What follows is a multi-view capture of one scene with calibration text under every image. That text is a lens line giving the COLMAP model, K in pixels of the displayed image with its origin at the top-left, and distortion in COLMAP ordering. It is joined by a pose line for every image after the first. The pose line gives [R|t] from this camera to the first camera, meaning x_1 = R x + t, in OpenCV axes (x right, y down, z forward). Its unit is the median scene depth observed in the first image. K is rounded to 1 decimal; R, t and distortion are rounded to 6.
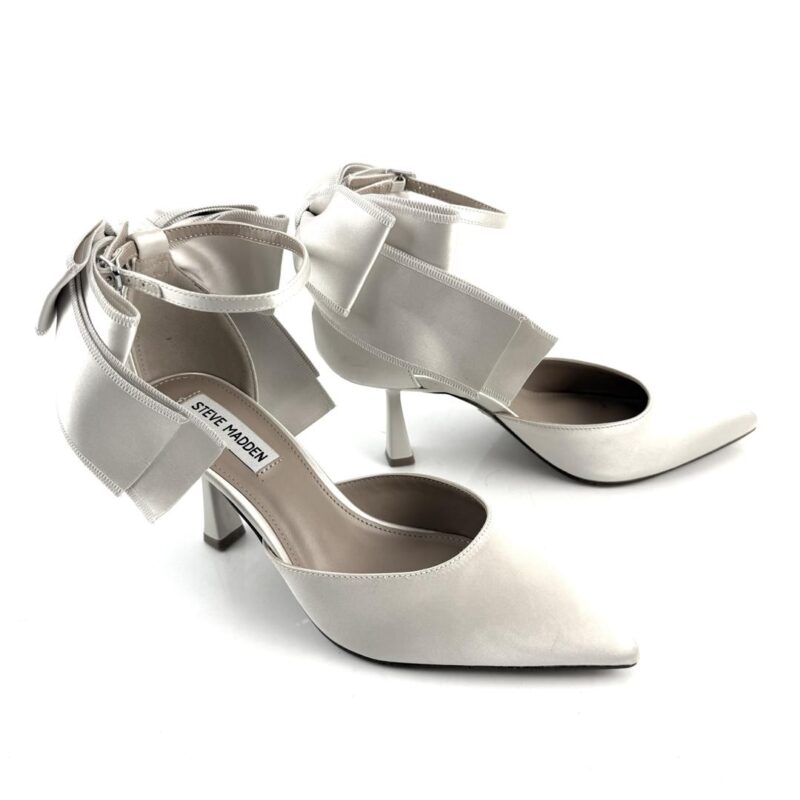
lens RADIAL K [[672.8, 0, 400.0], [0, 672.8, 400.0], [0, 0, 1]] dist [0.221856, -0.430278]
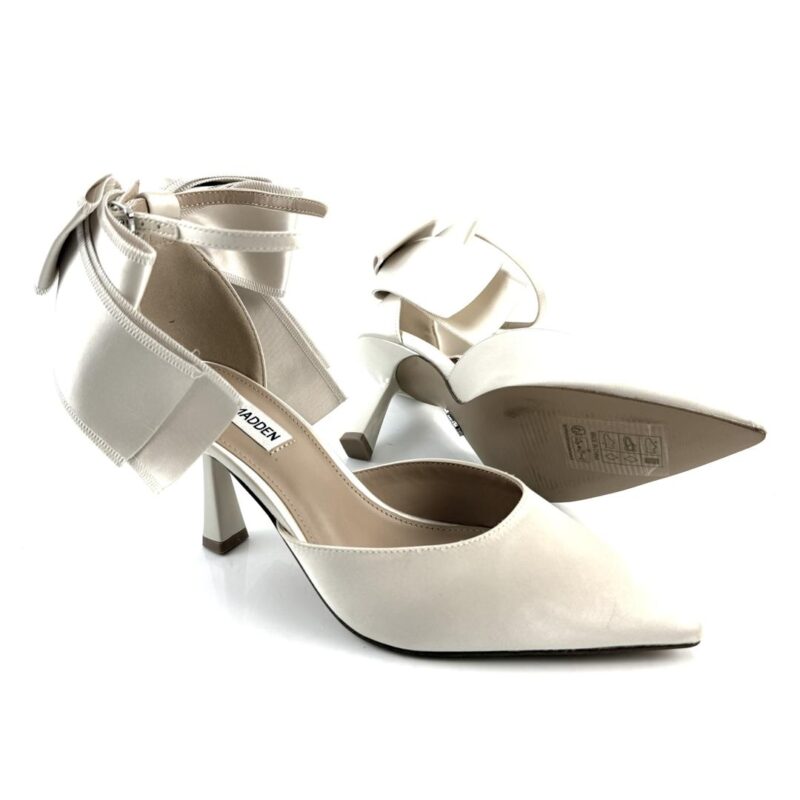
lens RADIAL K [[672.8, 0, 400.0], [0, 672.8, 400.0], [0, 0, 1]] dist [0.221856, -0.430278]
pose [[0.998905, -0.009876, 0.045732, -0.084148], [0.015874, 0.991028, -0.132710, 0.179500], [-0.044011, 0.133291, 0.990099, 0.084299]]
